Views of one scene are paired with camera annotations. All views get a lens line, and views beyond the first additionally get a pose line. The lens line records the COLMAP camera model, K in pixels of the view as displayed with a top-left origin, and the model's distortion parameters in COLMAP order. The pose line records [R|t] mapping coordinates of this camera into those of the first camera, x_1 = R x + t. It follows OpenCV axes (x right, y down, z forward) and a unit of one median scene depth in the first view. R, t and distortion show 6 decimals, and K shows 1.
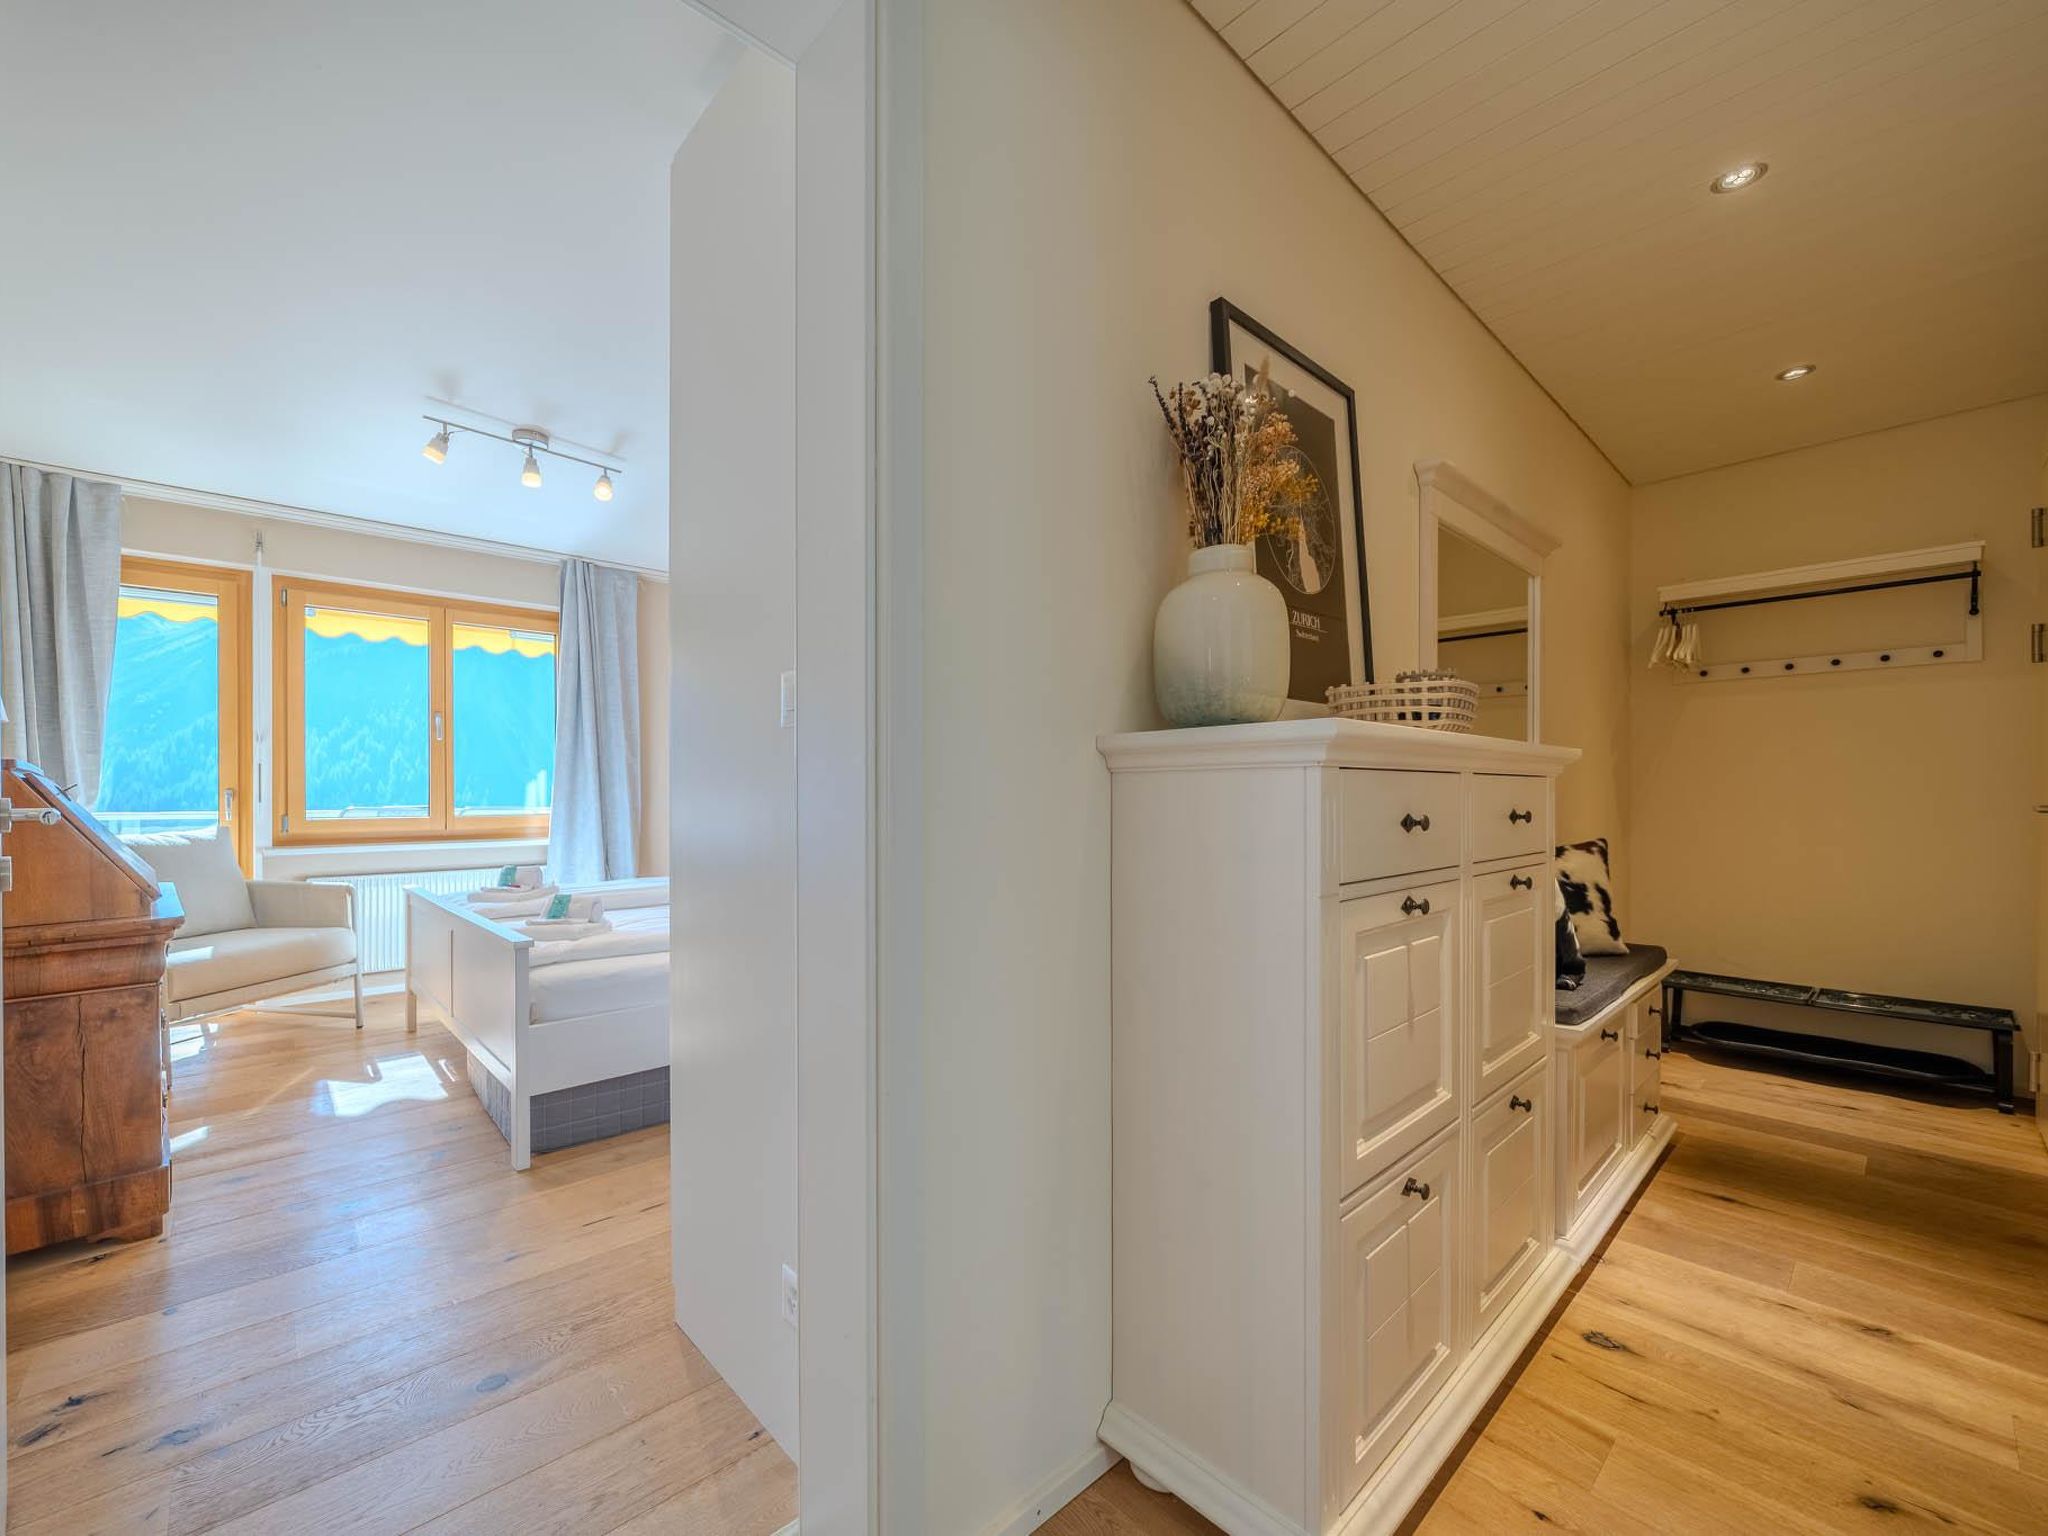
lens RADIAL K [[823.7, 0, 921.0], [0, 823.7, 799.8], [0, 0, 1]] dist [-0.000767, -0.000103]
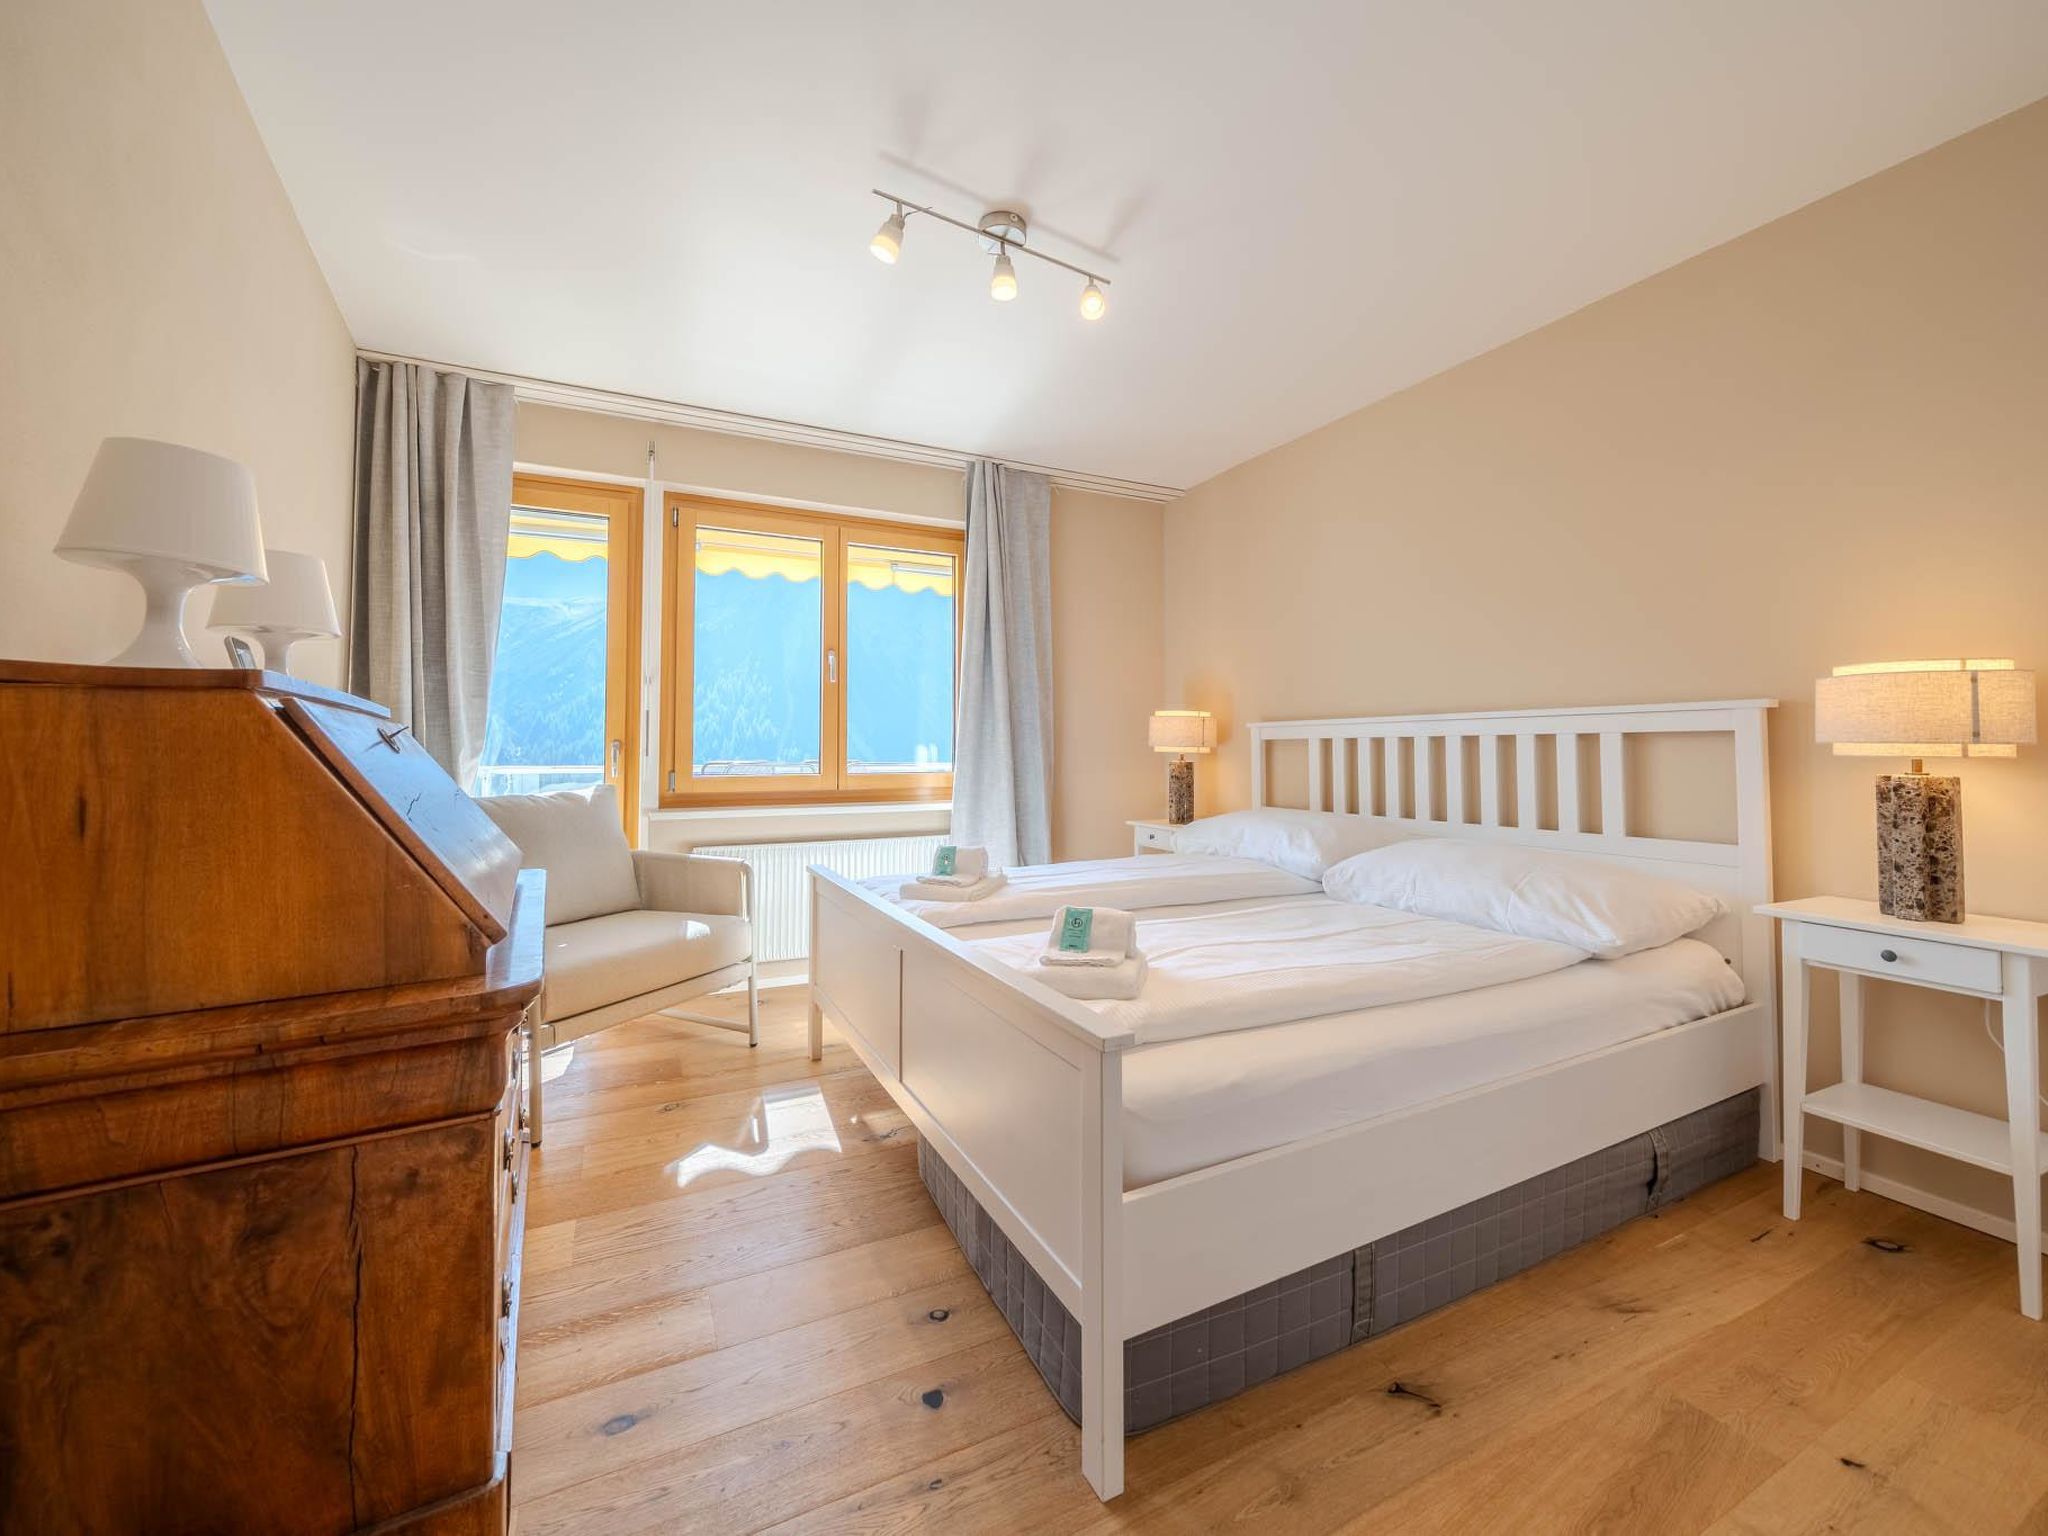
lens RADIAL K [[797.6, 0, 1013.8], [0, 797.6, 729.0], [0, 0, 1]] dist [-0.000125, -0.000283]
pose [[0.972909, -0.004294, -0.231149, -0.270591], [-0.003500, 0.999439, -0.033298, 0.001043], [0.231163, 0.033205, 0.972348, 0.318012]]
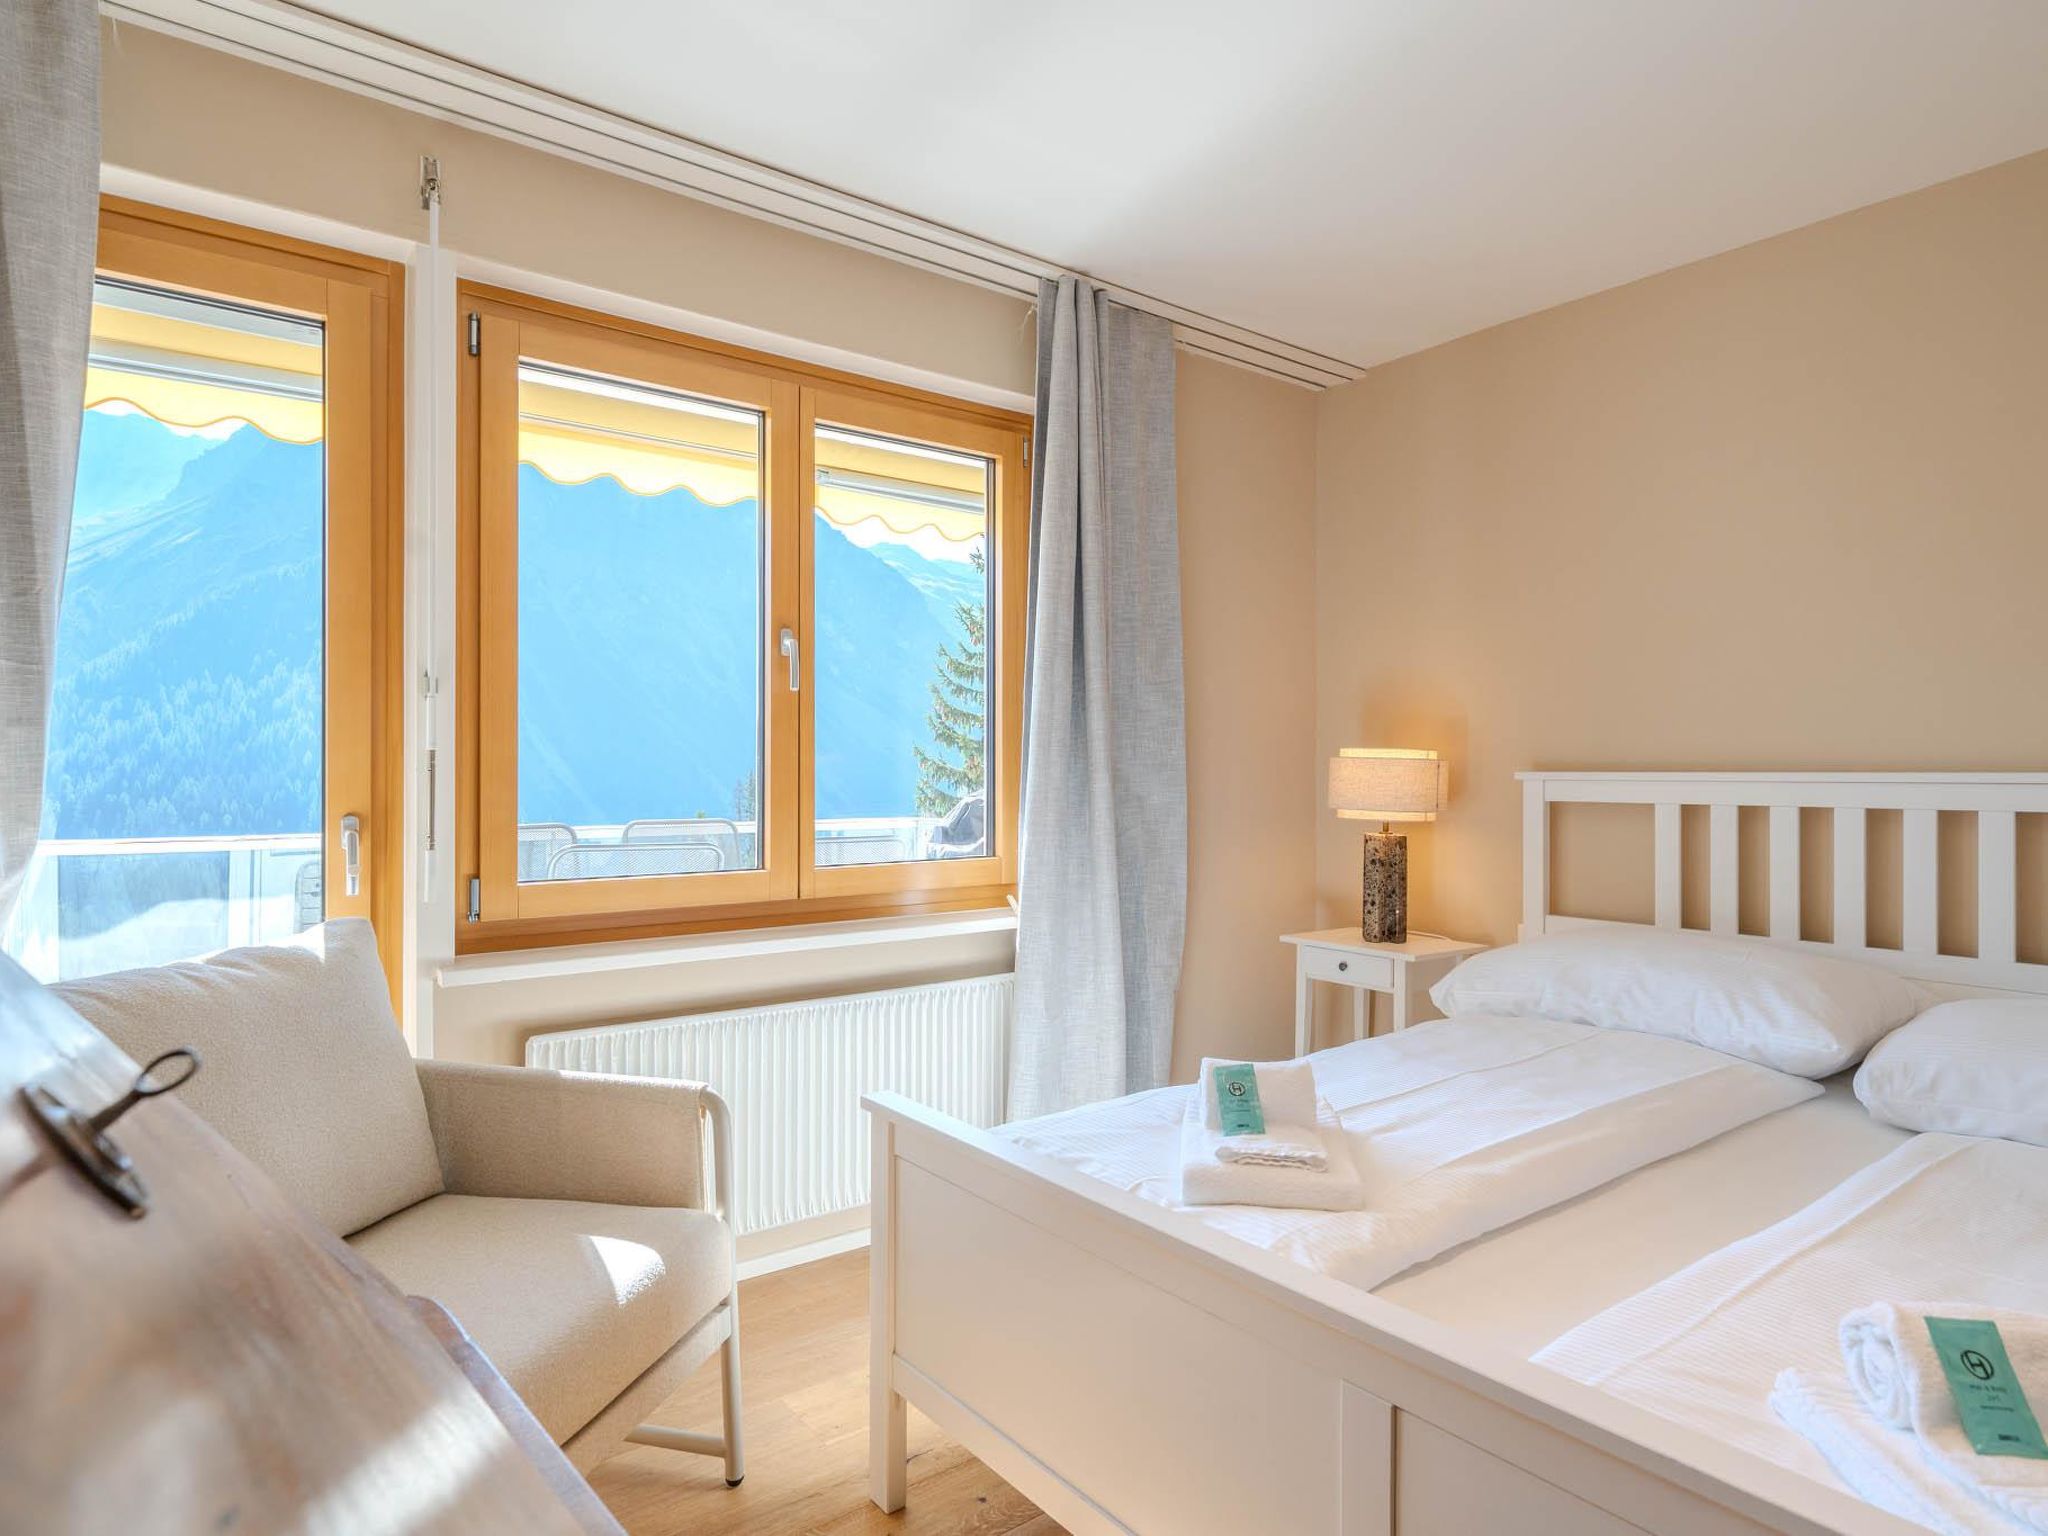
lens RADIAL K [[1131.1, 0, 1022.9], [0, 1131.1, 767.5], [0, 0, 1]] dist [0.001251, -0.000697]
pose [[0.999625, 0.003485, -0.027153, -0.551992], [-0.003698, 0.999963, -0.007781, -0.034782], [0.027125, 0.007878, 0.999601, 0.513001]]
